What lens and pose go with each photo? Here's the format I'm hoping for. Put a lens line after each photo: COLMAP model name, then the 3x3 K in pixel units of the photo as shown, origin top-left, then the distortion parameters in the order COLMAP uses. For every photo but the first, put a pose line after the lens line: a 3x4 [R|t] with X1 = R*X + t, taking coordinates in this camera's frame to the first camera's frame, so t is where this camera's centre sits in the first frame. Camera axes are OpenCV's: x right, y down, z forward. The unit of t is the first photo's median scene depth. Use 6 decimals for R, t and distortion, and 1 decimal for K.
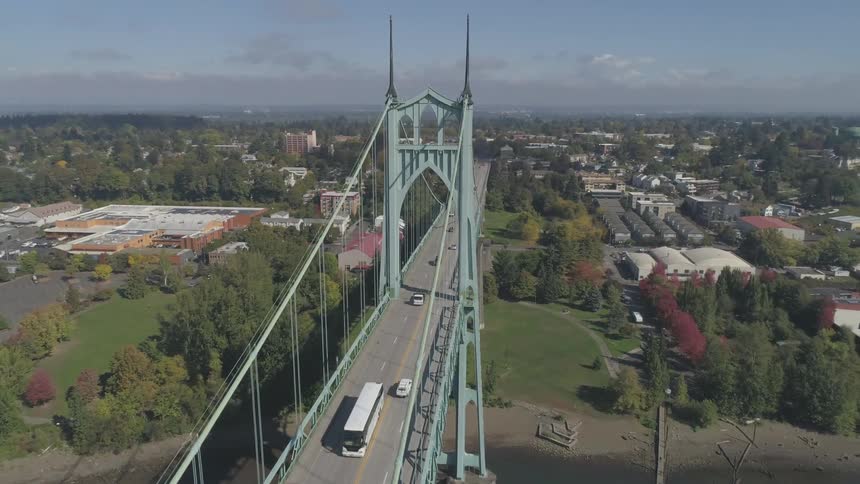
lens RADIAL K [[604.4, 0, 430.0], [0, 604.4, 242.0], [0, 0, 1]] dist [-0.004767, -0.001932]
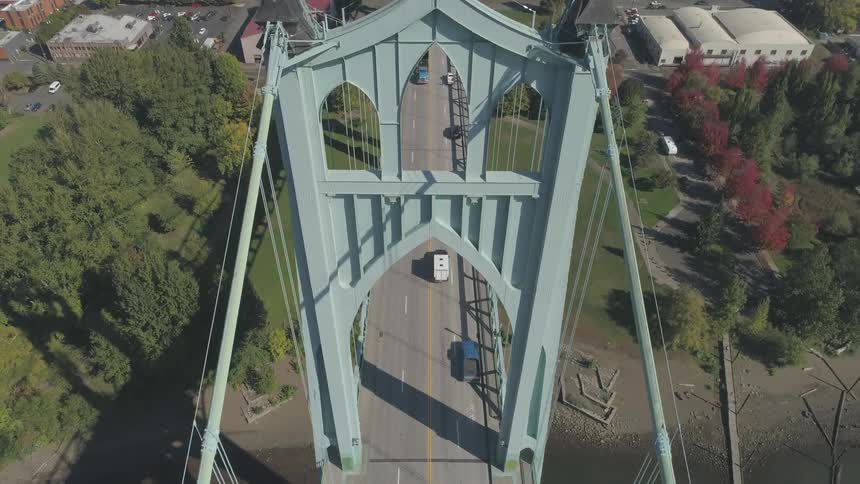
lens RADIAL K [[604.4, 0, 430.0], [0, 604.4, 242.0], [0, 0, 1]] dist [-0.004767, -0.001932]
pose [[0.994280, -0.066196, 0.083816, -0.020220], [0.018701, 0.880548, 0.473589, -0.179032], [-0.105154, -0.469312, 0.876749, 0.481931]]
